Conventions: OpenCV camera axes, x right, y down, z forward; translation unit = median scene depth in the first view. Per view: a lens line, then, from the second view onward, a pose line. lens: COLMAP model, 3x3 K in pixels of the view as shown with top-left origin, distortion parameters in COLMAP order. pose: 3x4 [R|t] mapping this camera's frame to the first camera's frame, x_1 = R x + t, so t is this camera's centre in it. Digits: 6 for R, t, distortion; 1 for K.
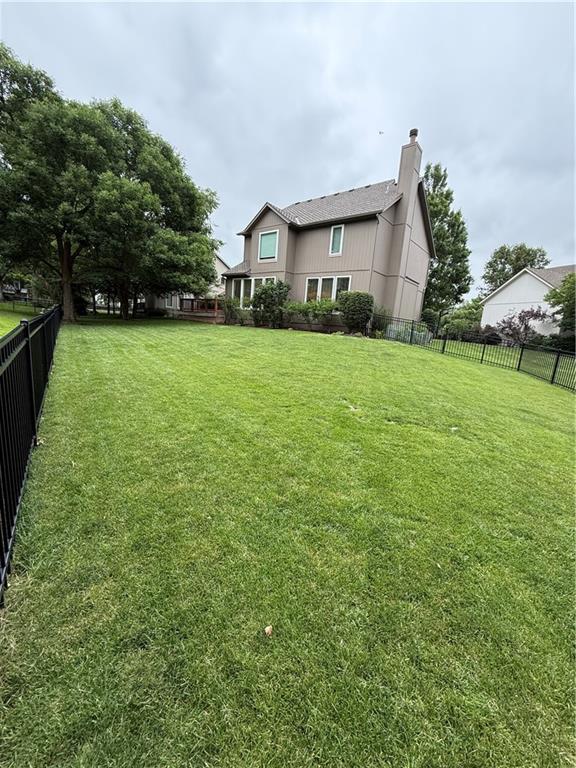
lens RADIAL K [[304.9, 0, 289.4], [0, 304.9, 383.8], [0, 0, 1]] dist [-0.004348, 0.000502]
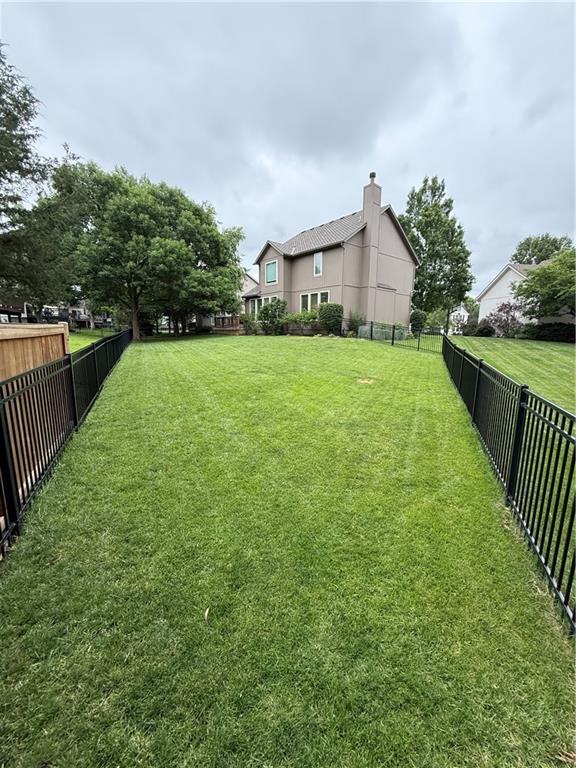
lens RADIAL K [[304.9, 0, 291.0], [0, 304.9, 385.4], [0, 0, 1]] dist [-0.004348, 0.000502]
pose [[0.982455, -0.039080, -0.182358, 0.243406], [0.034823, 0.999042, -0.026488, 0.069602], [0.183219, 0.019673, 0.982875, -0.269898]]
